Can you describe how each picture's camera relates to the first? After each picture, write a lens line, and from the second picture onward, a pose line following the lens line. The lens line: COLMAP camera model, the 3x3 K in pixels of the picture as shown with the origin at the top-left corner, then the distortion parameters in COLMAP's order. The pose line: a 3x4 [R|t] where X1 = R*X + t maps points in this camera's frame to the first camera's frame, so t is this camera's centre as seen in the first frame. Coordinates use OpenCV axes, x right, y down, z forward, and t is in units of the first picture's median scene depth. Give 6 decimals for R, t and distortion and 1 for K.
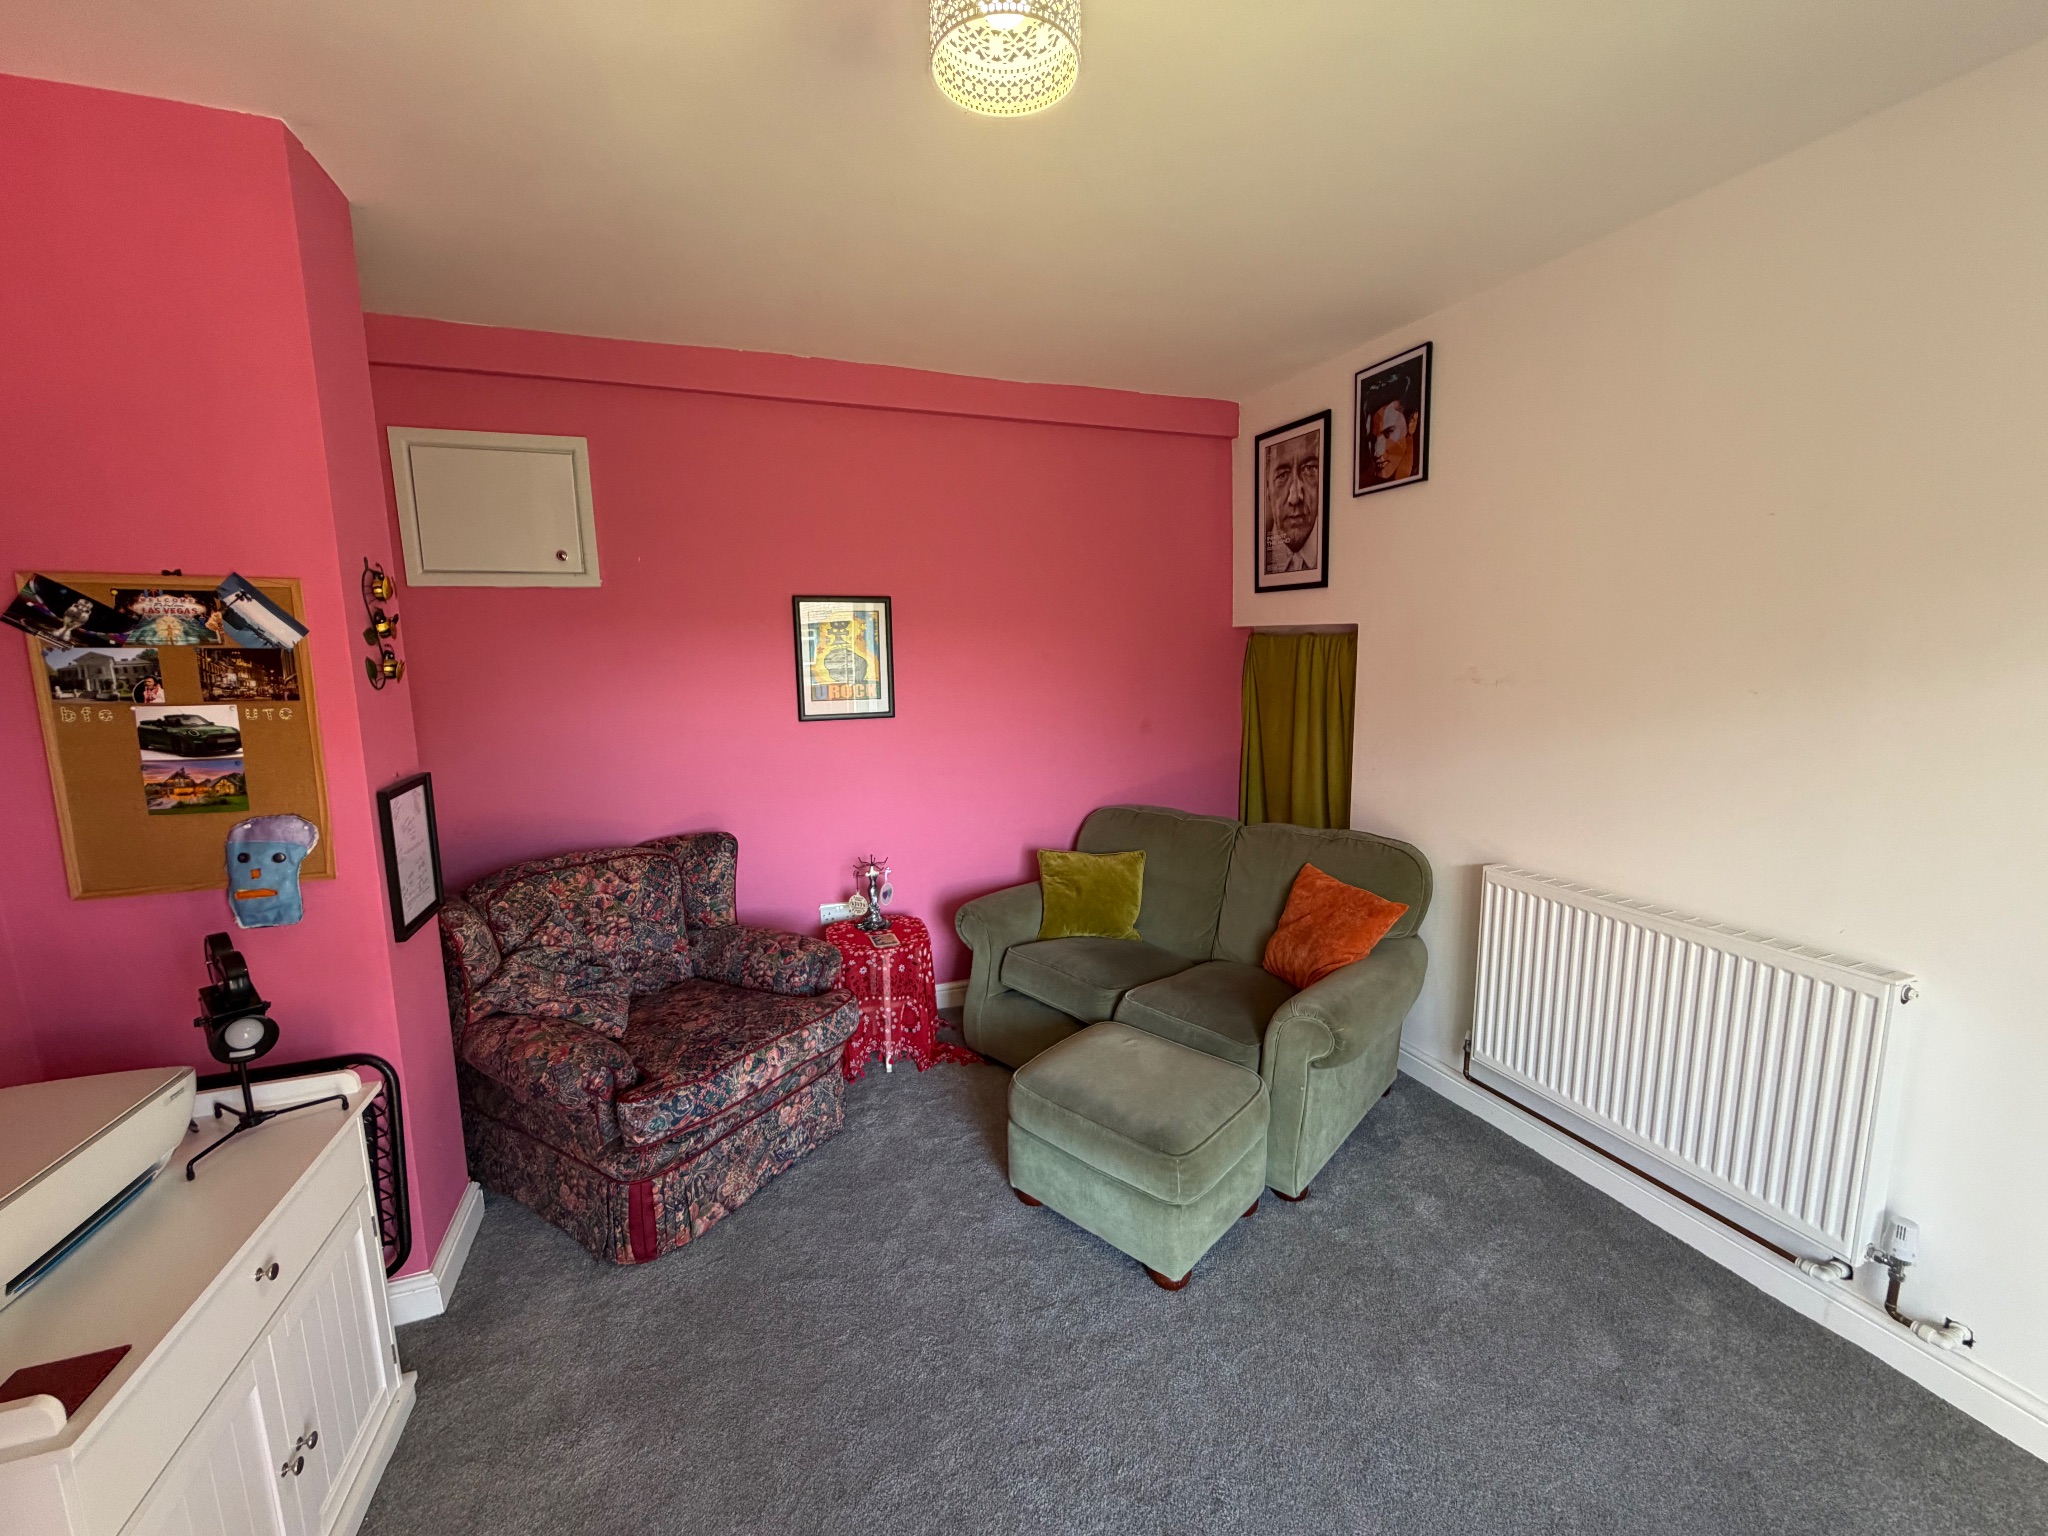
lens RADIAL K [[818.2, 0, 1020.8], [0, 818.2, 763.5], [0, 0, 1]] dist [-0.000139, -0.000084]
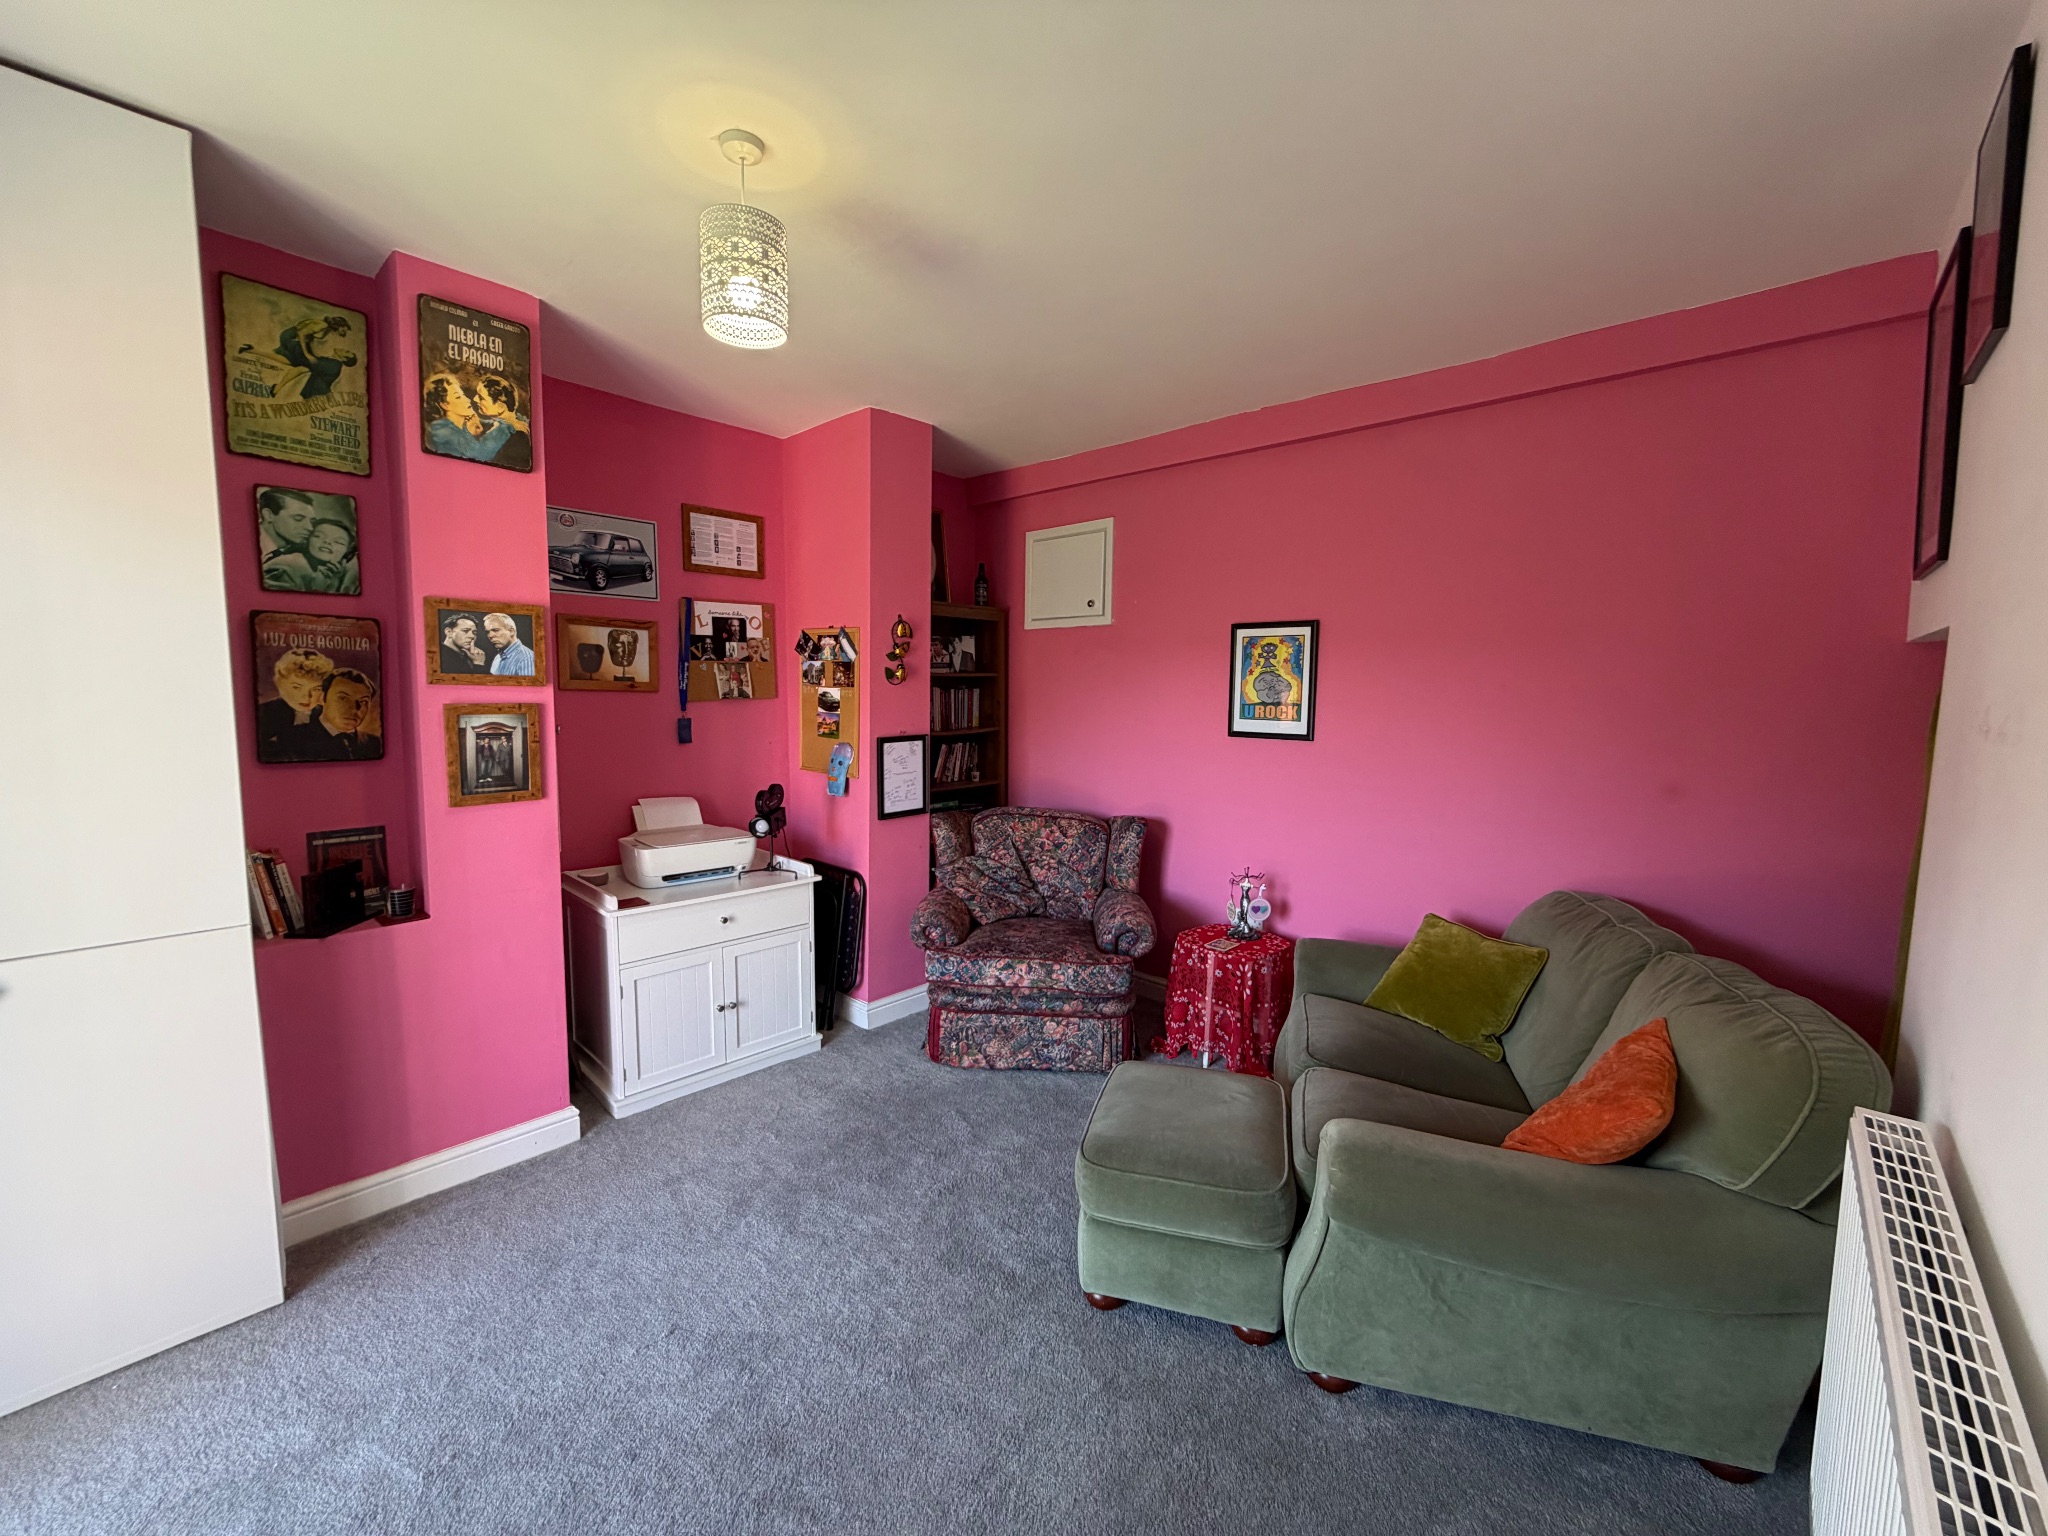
lens RADIAL K [[818.2, 0, 1010.6], [0, 818.2, 760.1], [0, 0, 1]] dist [-0.000139, -0.000084]
pose [[0.438245, 0.100007, -0.893275, 0.859444], [-0.148228, 0.988226, 0.037916, -0.025487], [0.886549, 0.115792, 0.447909, 0.353814]]
